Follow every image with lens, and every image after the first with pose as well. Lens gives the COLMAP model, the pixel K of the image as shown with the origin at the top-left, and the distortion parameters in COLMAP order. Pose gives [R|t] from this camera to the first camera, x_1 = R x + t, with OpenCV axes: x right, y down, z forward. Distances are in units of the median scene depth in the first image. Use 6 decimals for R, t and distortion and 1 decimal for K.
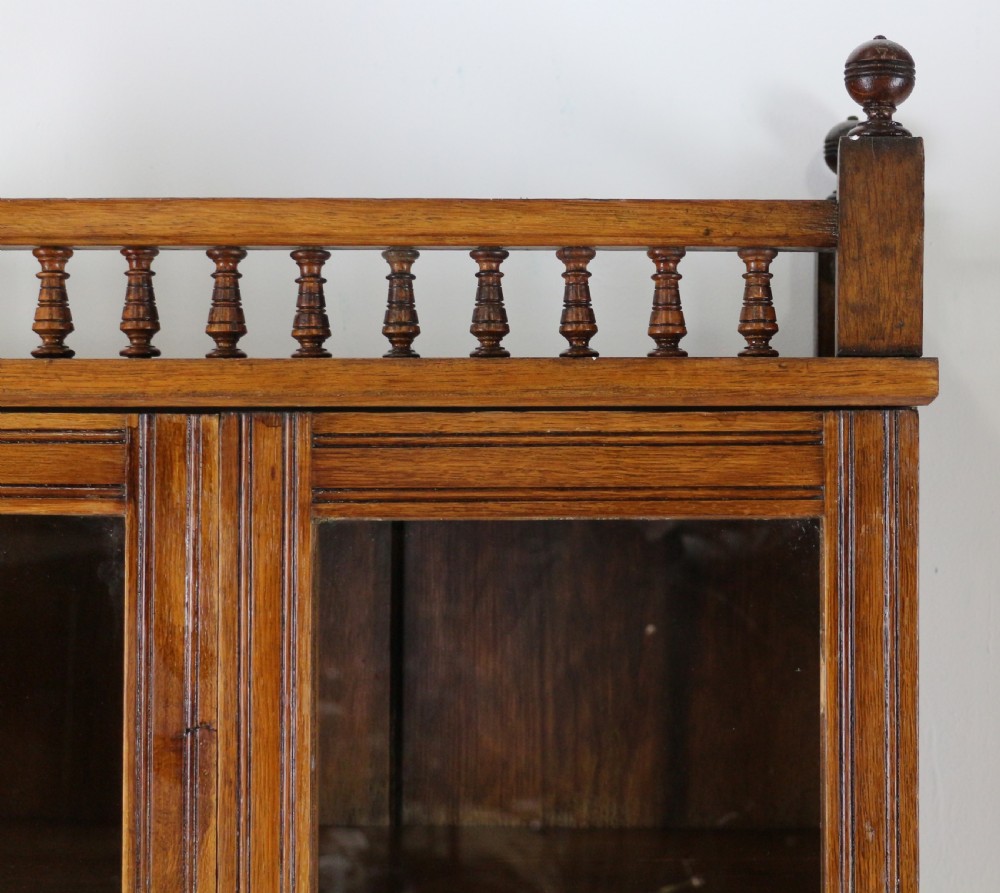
lens RADIAL K [[2392.8, 0, 594.9], [0, 2392.8, 484.4], [0, 0, 1]] dist [-0.011720, 0.000000]
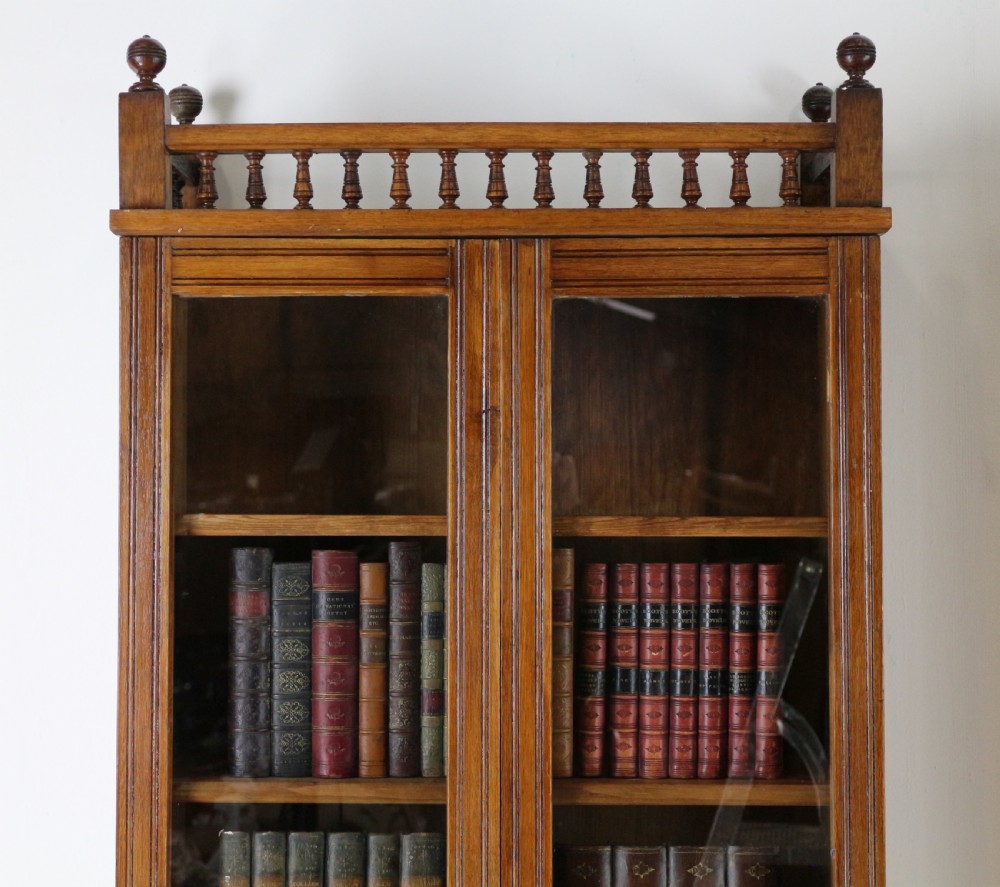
lens RADIAL K [[2287.4, 0, 480.6], [0, 2287.4, 446.3], [0, 0, 1]] dist [0.008468, 0.000000]
pose [[0.999893, -0.003723, 0.014138, -0.197594], [0.003858, 0.999948, -0.009489, 0.146189], [-0.014102, 0.009543, 0.999855, -0.755019]]
